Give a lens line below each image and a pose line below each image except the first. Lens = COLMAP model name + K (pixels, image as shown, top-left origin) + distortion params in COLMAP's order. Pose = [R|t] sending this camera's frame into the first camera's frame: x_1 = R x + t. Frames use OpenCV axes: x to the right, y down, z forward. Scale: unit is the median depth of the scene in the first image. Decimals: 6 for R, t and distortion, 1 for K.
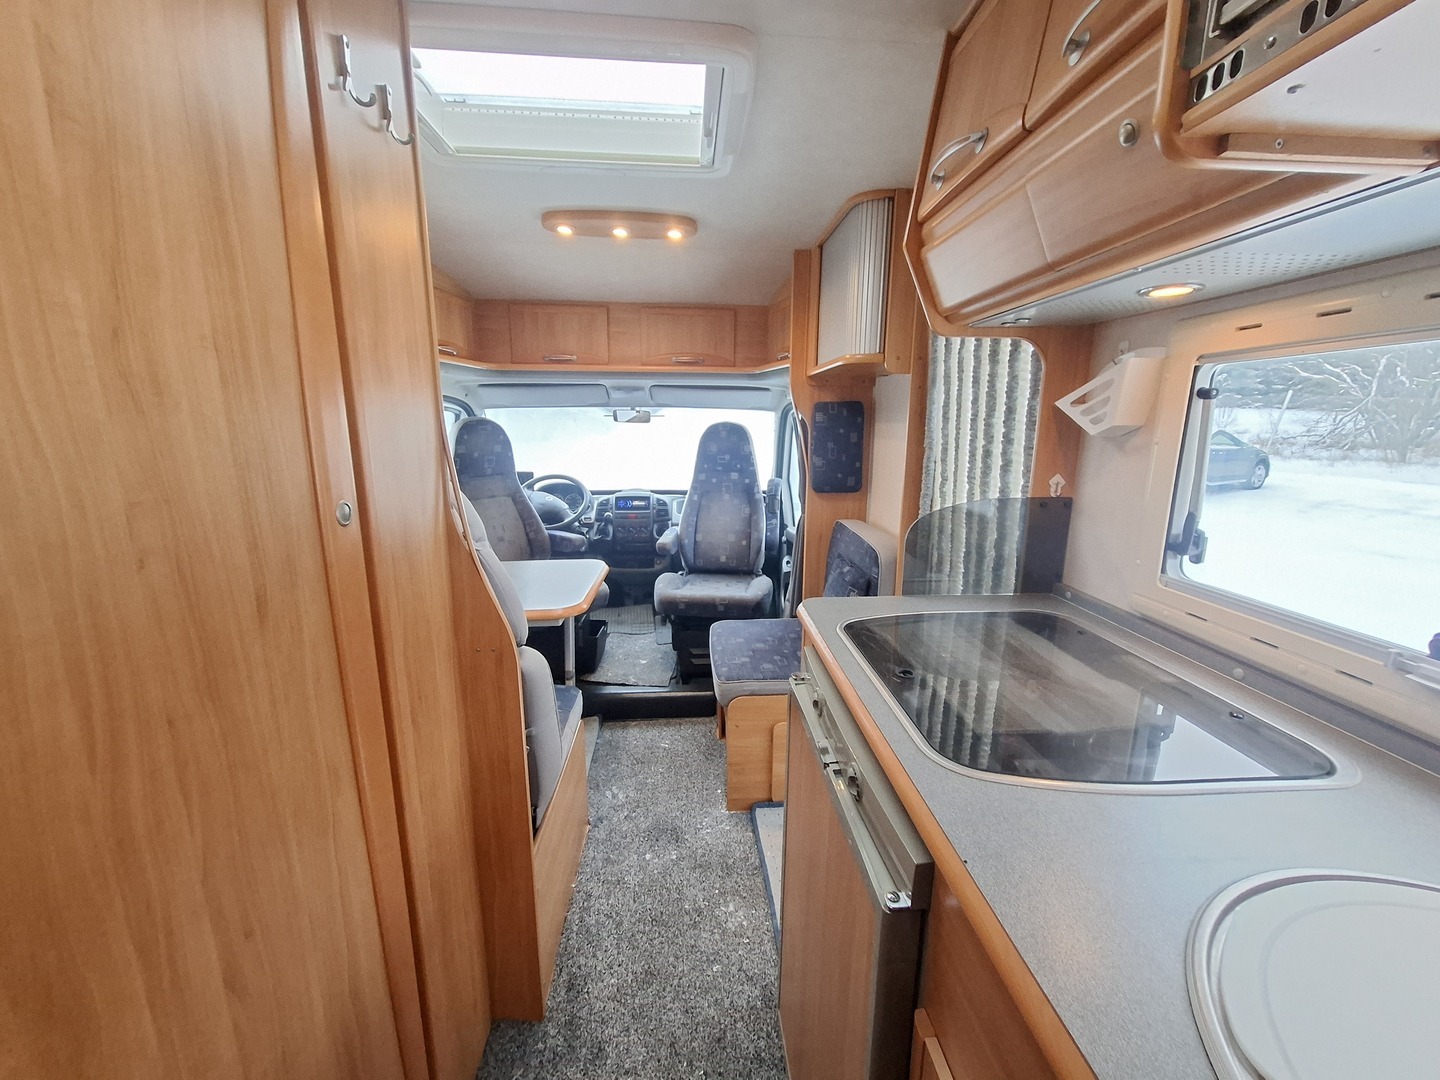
lens RADIAL K [[562.0, 0, 732.5], [0, 562.0, 538.3], [0, 0, 1]] dist [-0.005877, -0.000211]
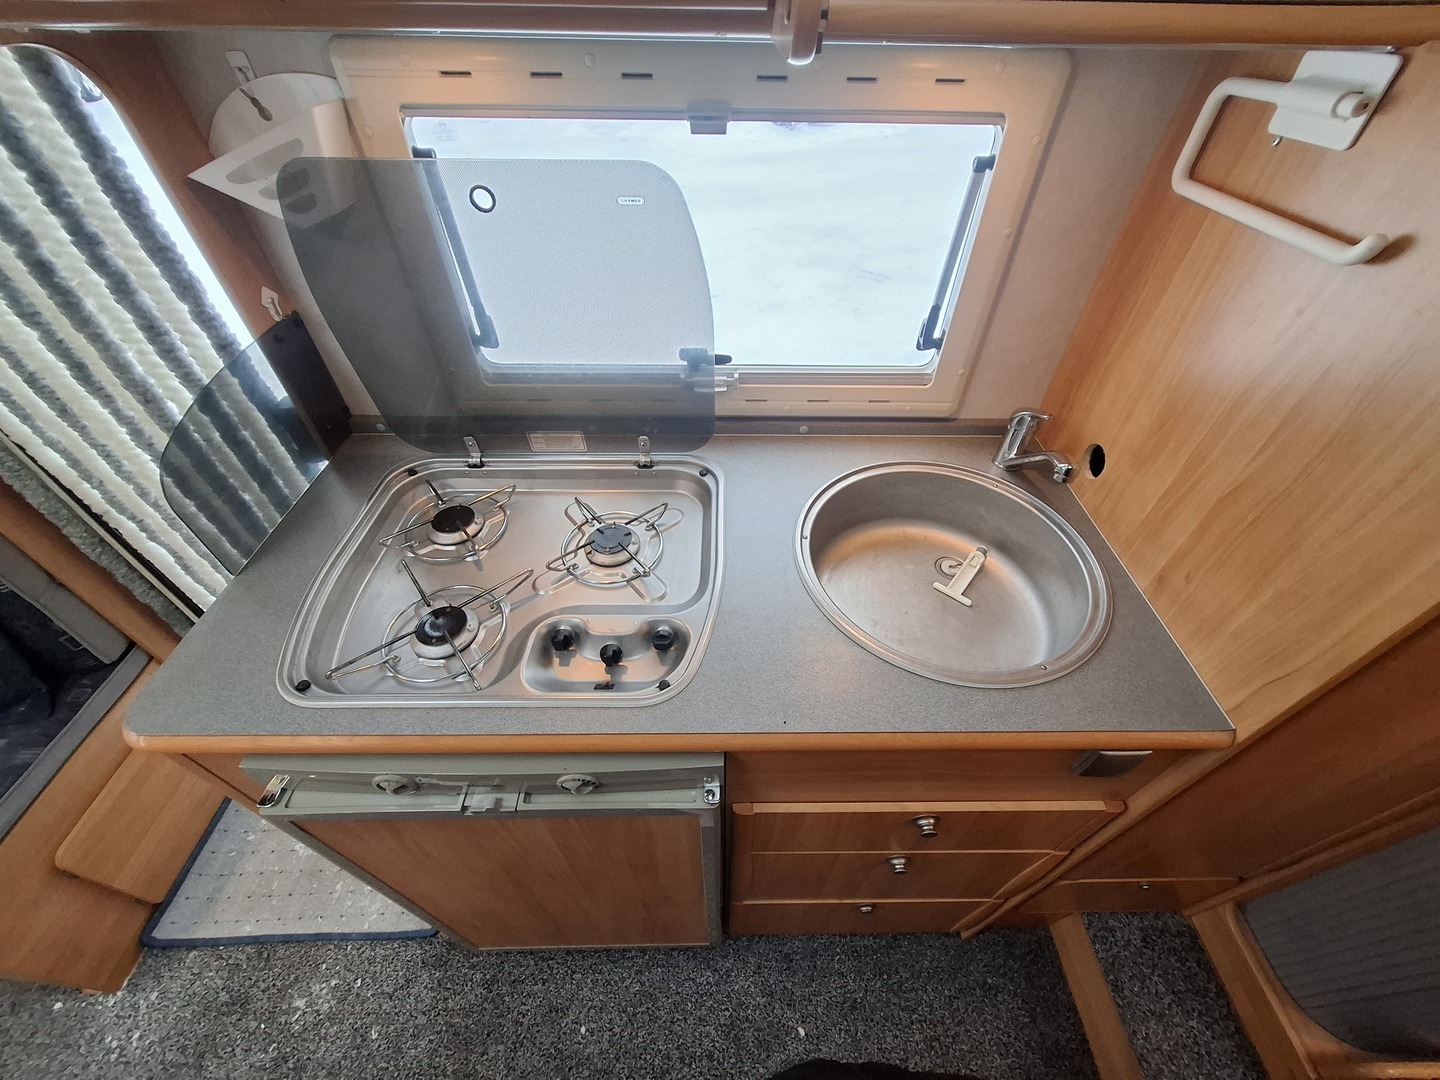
lens RADIAL K [[562.0, 0, 732.5], [0, 562.0, 538.3], [0, 0, 1]] dist [-0.005877, -0.000211]
pose [[0.061408, -0.704977, 0.706567, -0.075760], [0.183227, 0.703835, 0.686326, -0.251536], [-0.981151, 0.087316, 0.172392, 0.338146]]
